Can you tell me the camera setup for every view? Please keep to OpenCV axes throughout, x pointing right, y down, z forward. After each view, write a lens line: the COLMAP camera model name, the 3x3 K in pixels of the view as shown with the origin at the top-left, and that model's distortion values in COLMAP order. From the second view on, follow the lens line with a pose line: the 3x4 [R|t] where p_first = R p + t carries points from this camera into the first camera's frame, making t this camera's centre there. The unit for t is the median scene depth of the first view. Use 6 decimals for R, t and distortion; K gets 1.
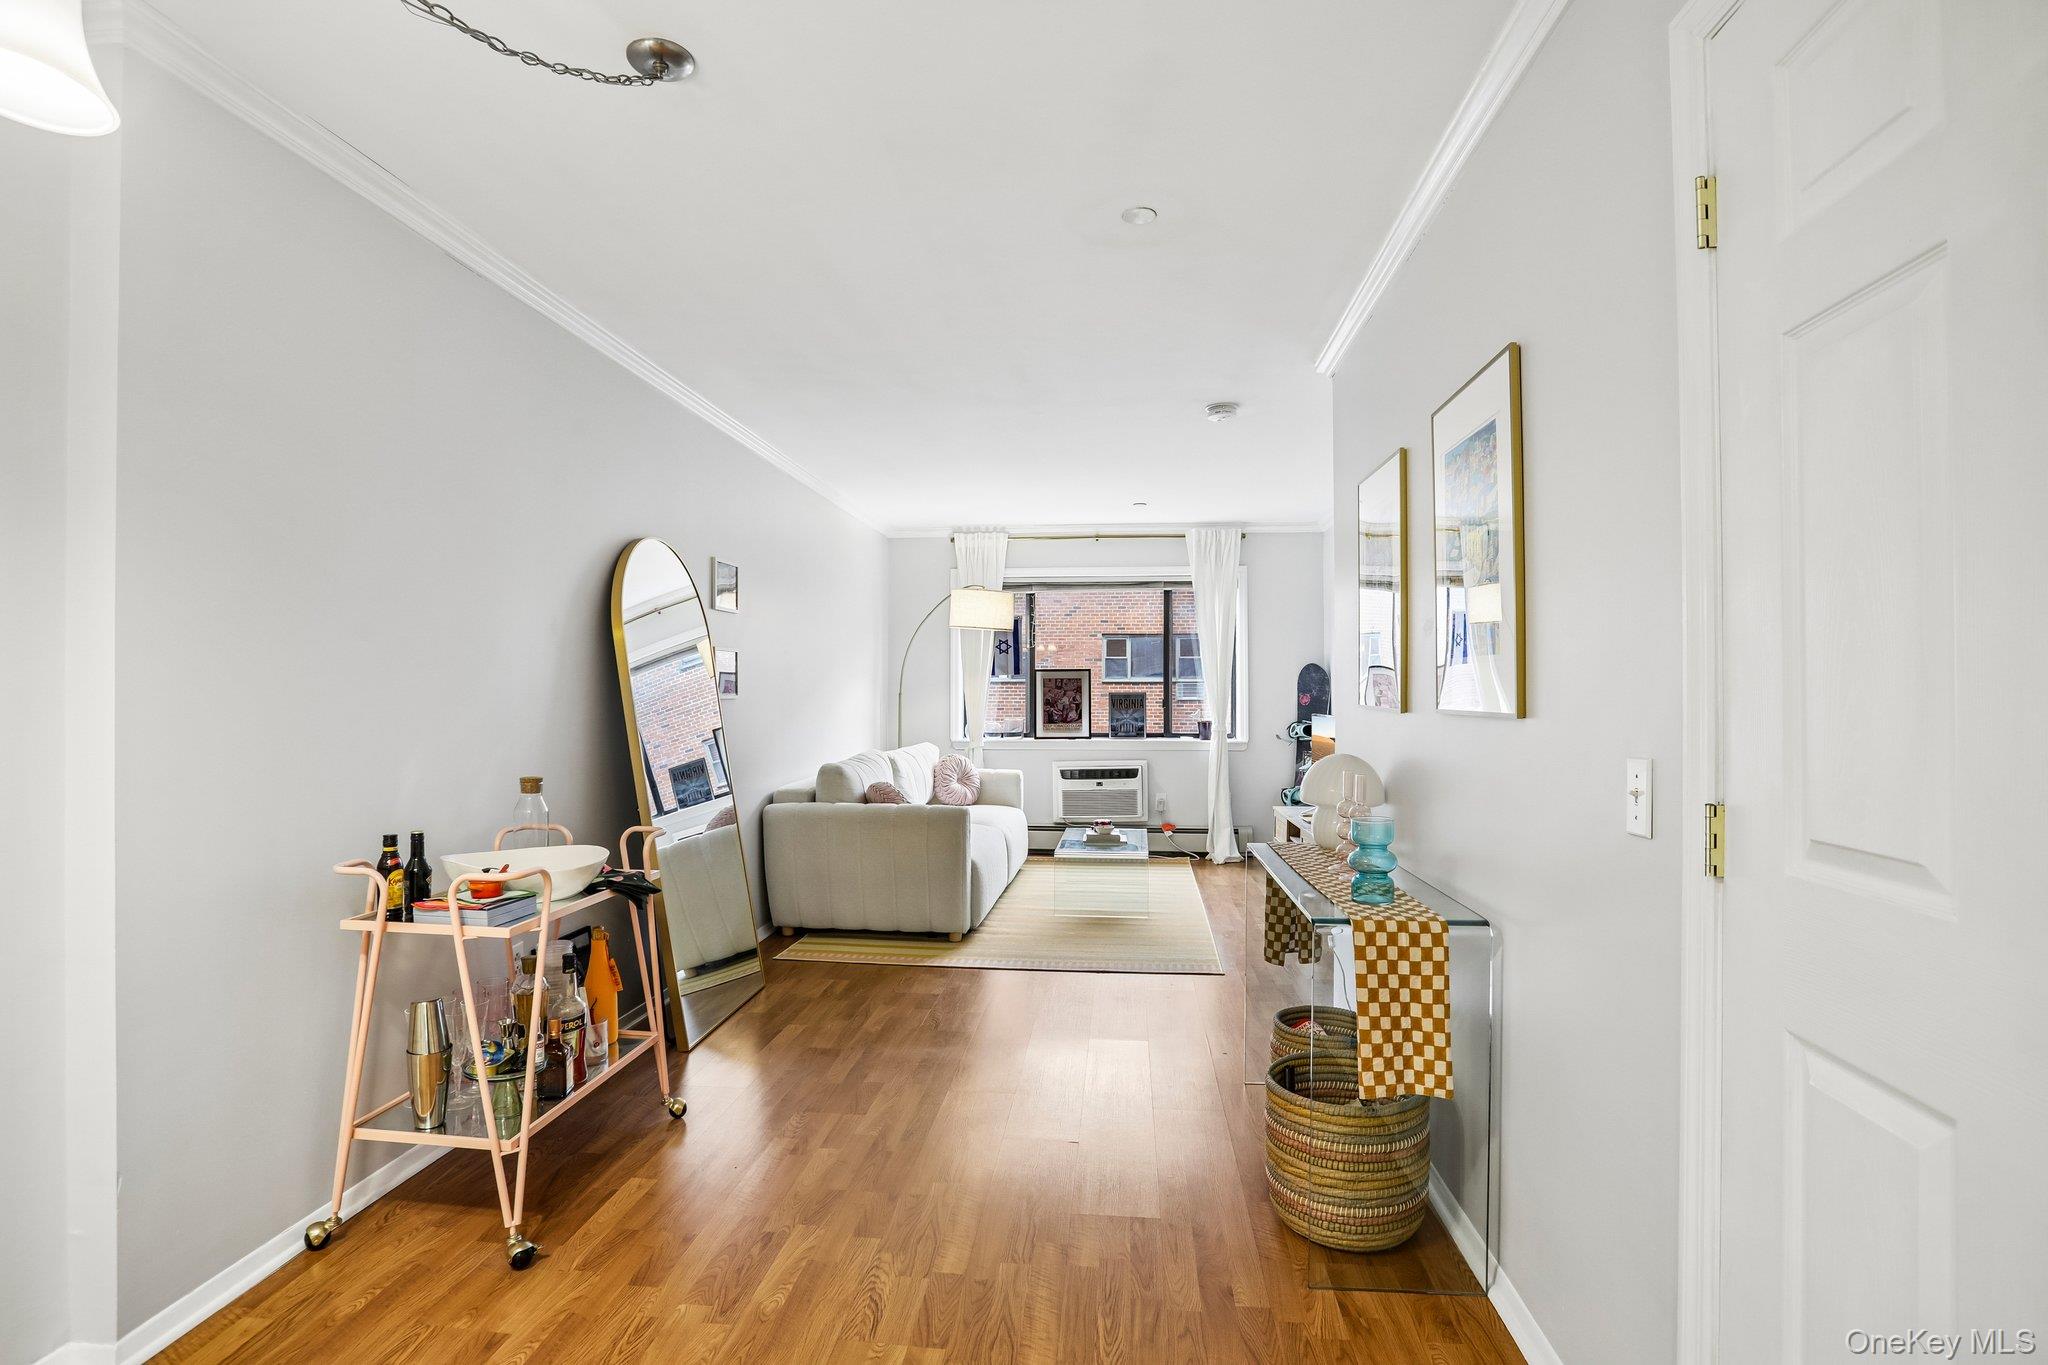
lens RADIAL K [[1019.5, 0, 1009.7], [0, 1019.5, 680.5], [0, 0, 1]] dist [-0.084776, 0.034939]
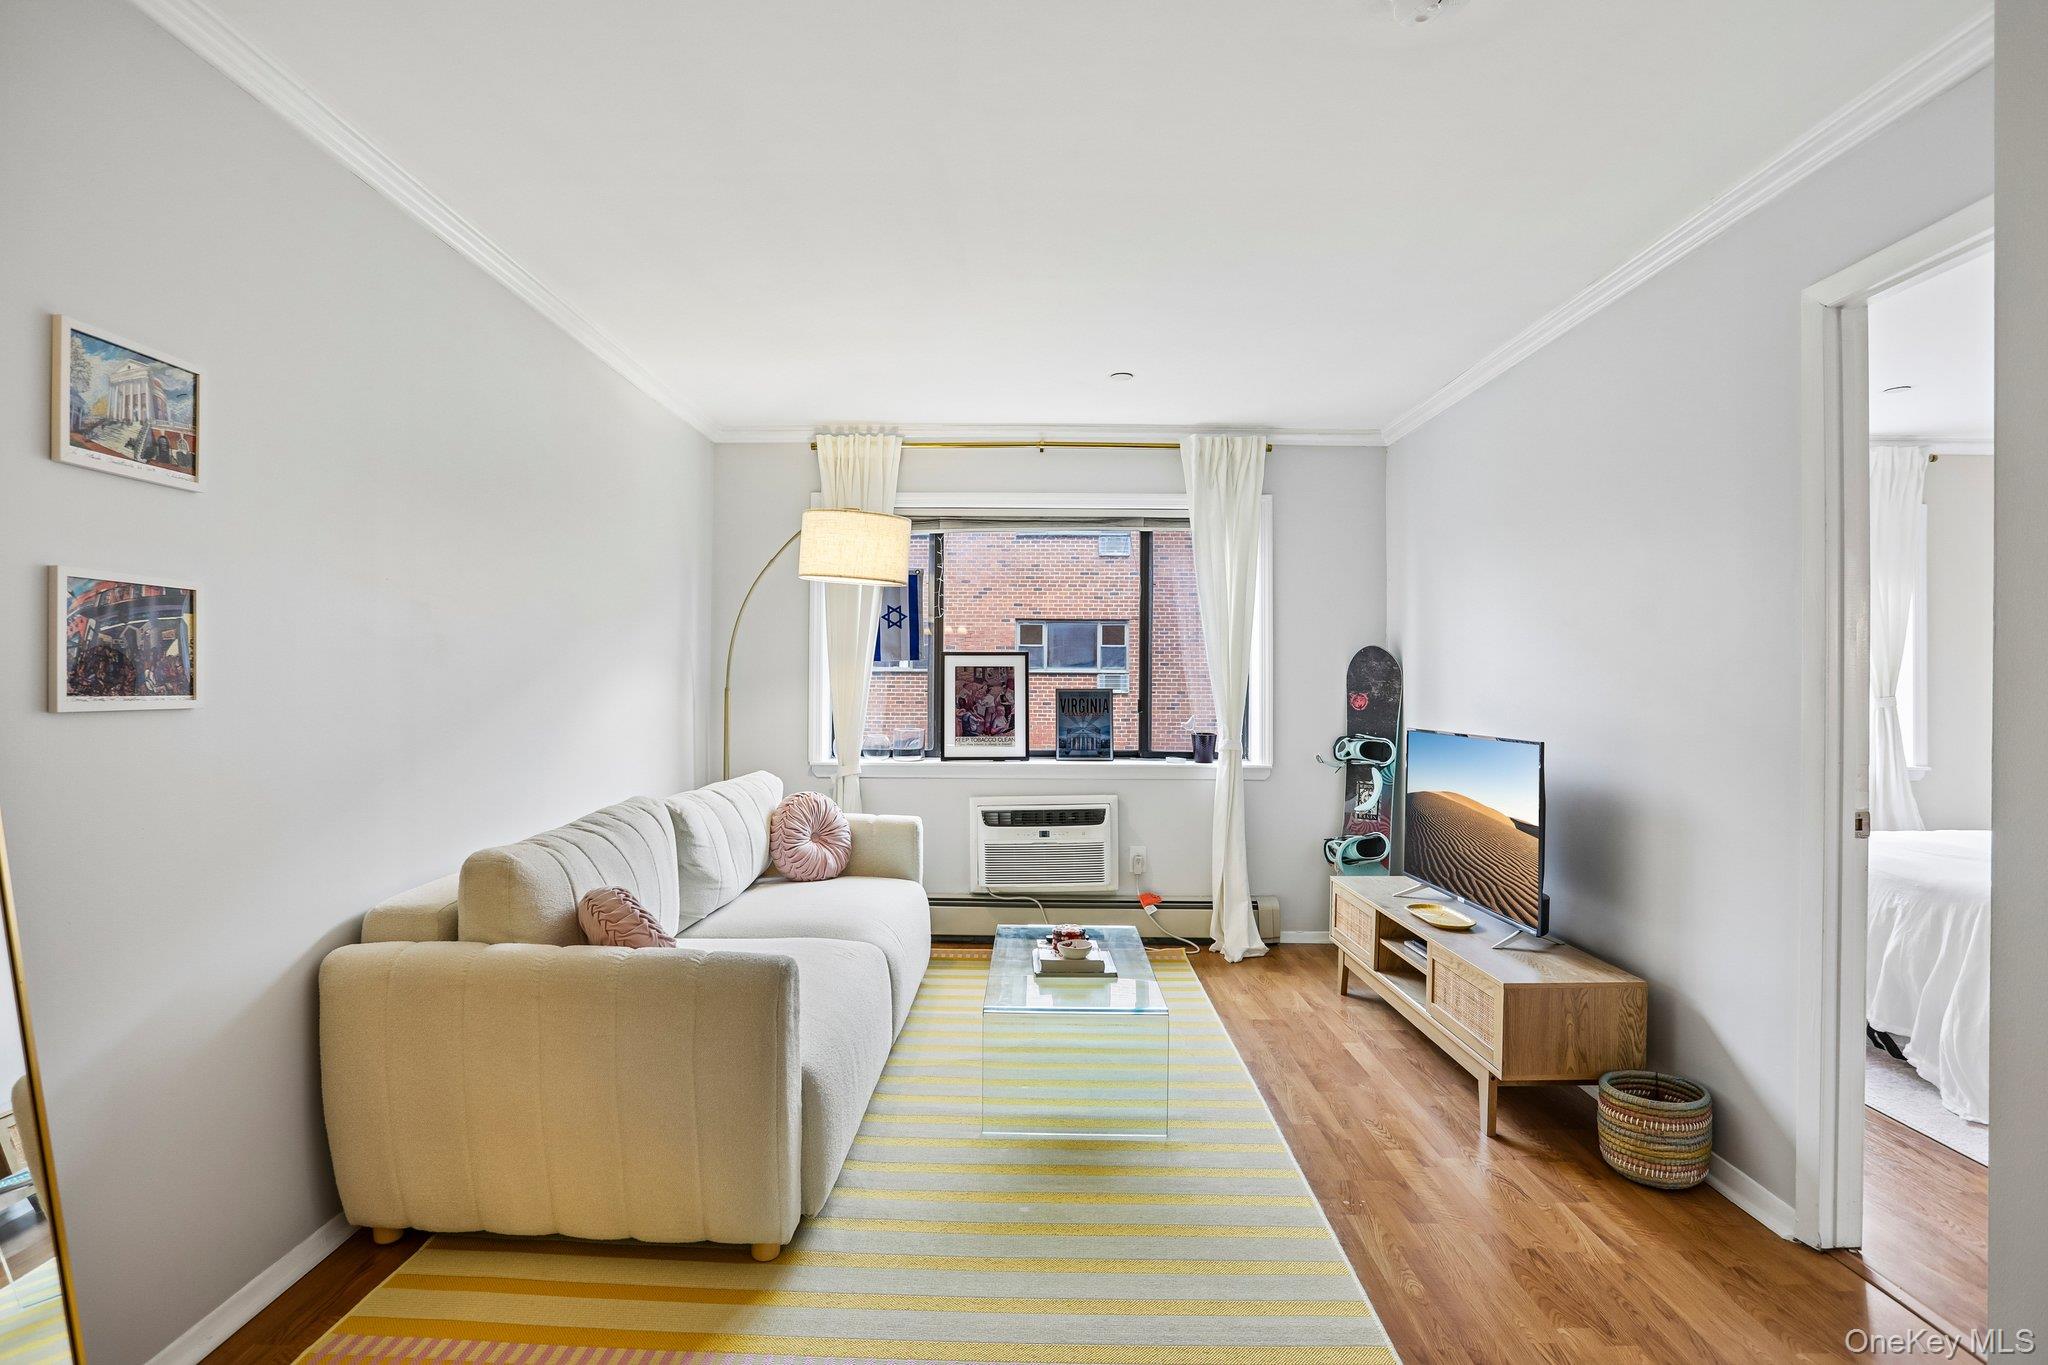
lens RADIAL K [[1019.5, 0, 1009.7], [0, 1019.5, 680.5], [0, 0, 1]] dist [-0.084776, 0.034939]
pose [[0.995633, 0.005726, 0.093173, 0.007178], [-0.006648, 0.999932, 0.009595, 0.000522], [-0.093112, -0.010172, 0.995604, 0.365045]]
